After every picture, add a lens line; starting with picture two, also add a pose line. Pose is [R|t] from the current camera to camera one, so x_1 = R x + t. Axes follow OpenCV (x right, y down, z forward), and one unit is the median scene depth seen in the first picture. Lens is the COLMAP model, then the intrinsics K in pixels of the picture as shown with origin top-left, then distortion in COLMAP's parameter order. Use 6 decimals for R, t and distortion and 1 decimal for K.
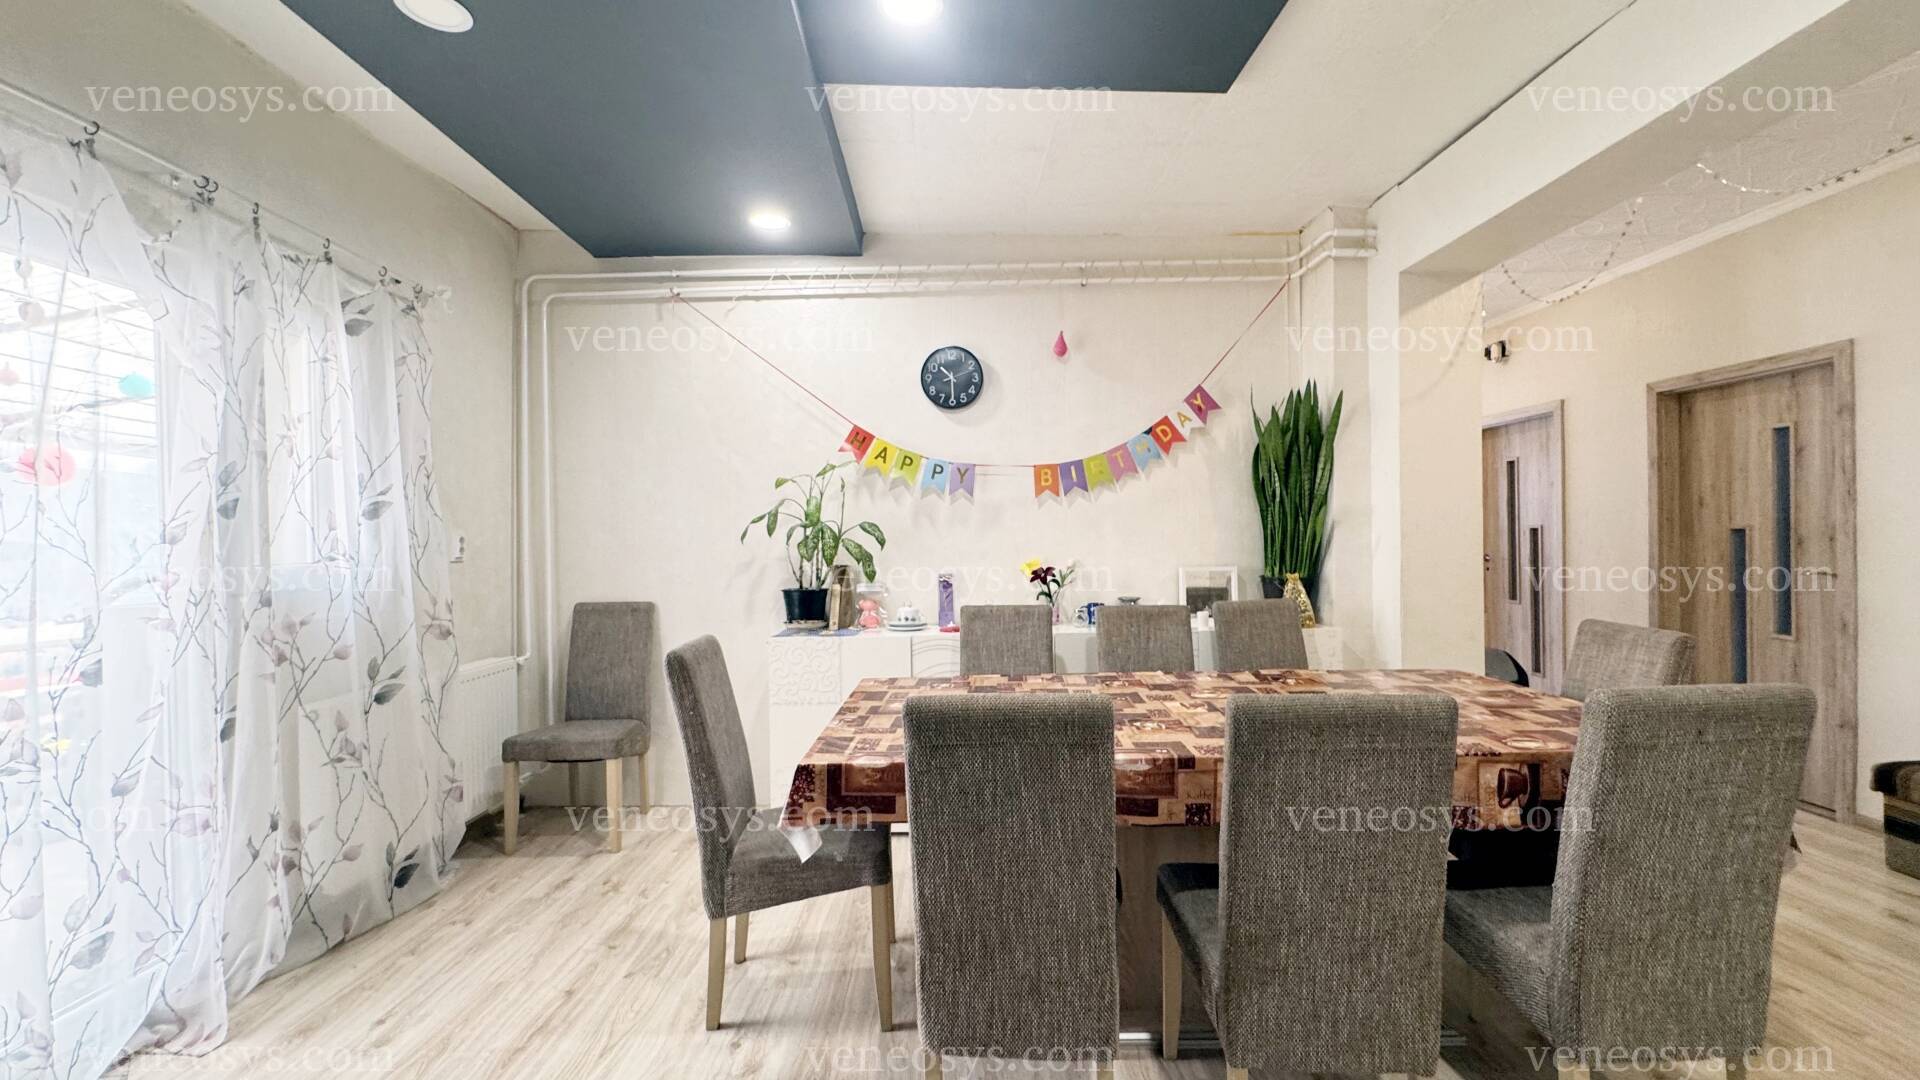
lens RADIAL K [[770.5, 0, 960.4], [0, 770.5, 540.4], [0, 0, 1]] dist [-0.003410, -0.000631]
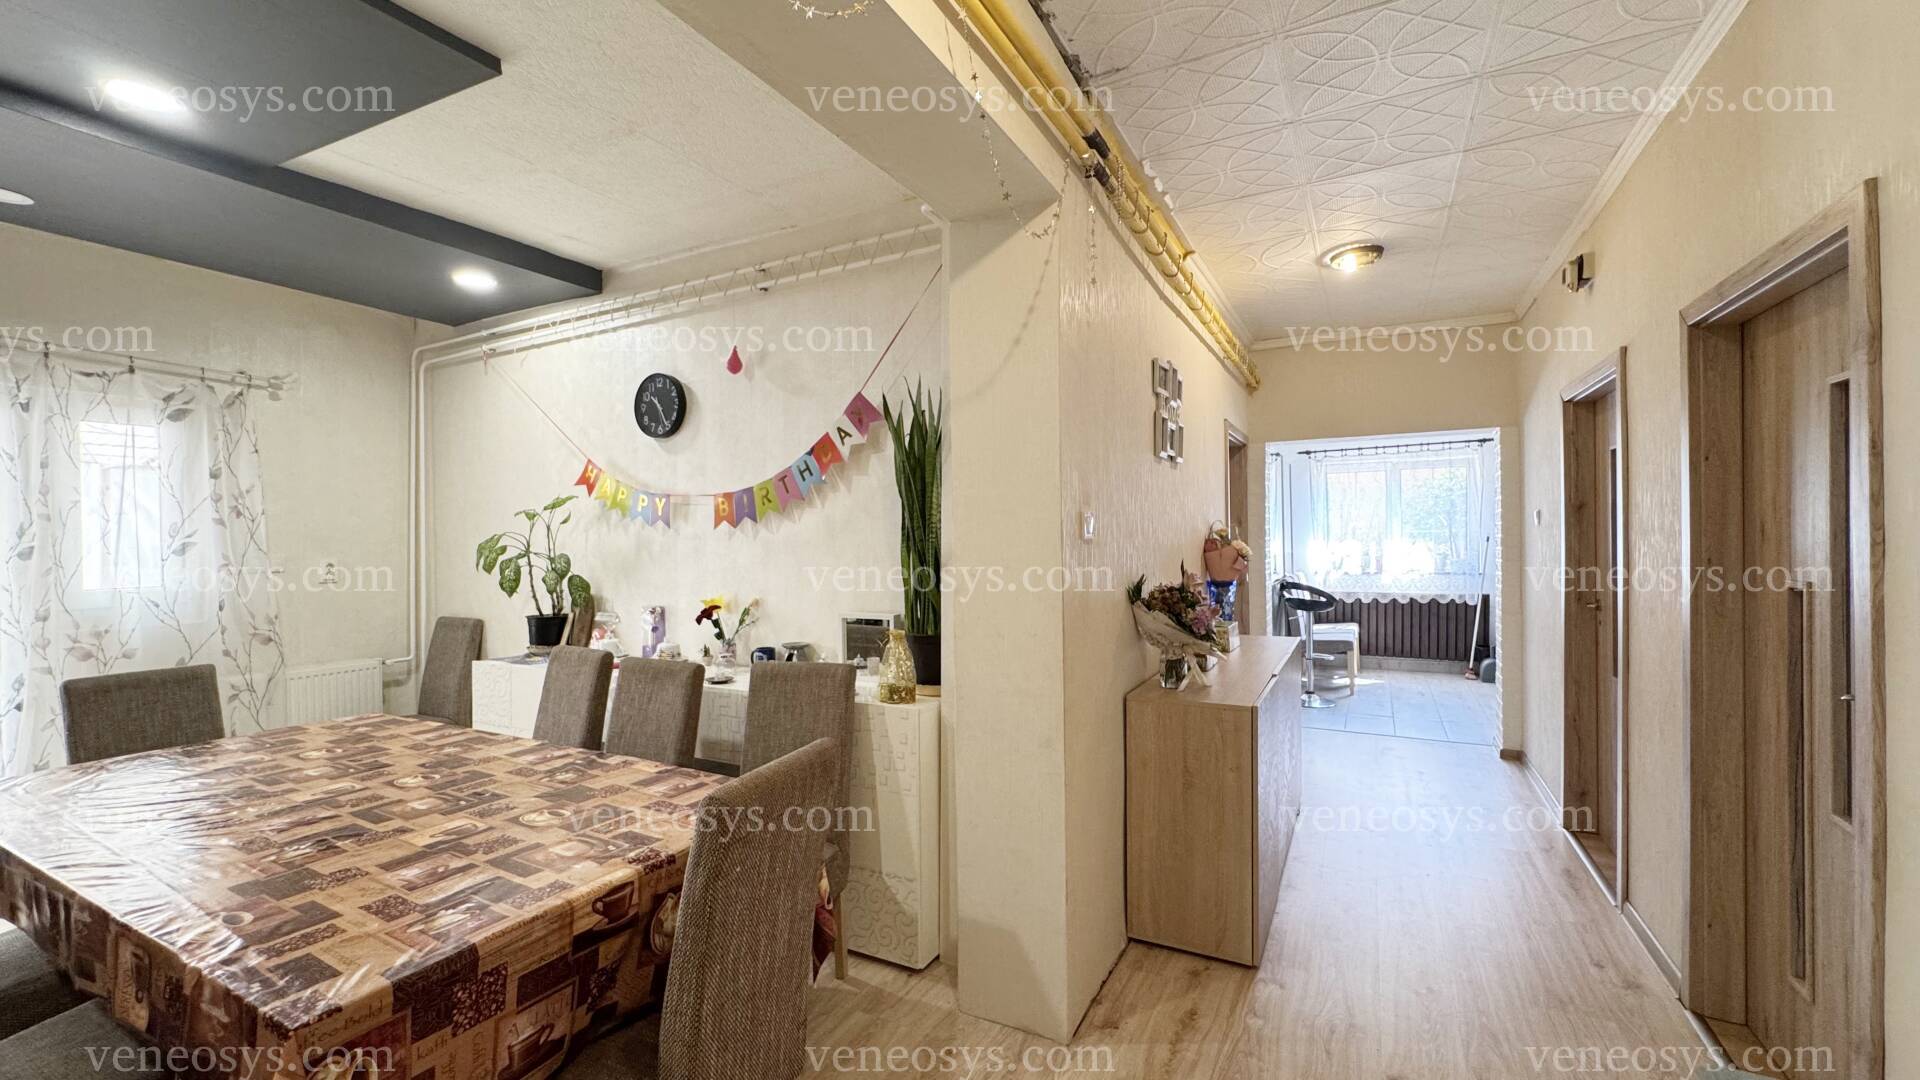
lens RADIAL K [[770.5, 0, 969.9], [0, 770.5, 536.9], [0, 0, 1]] dist [-0.003410, -0.000631]
pose [[0.887490, 0.003237, -0.460815, 0.797043], [-0.002953, 0.999995, 0.001337, -0.048384], [0.460817, 0.000174, 0.887495, 0.320021]]
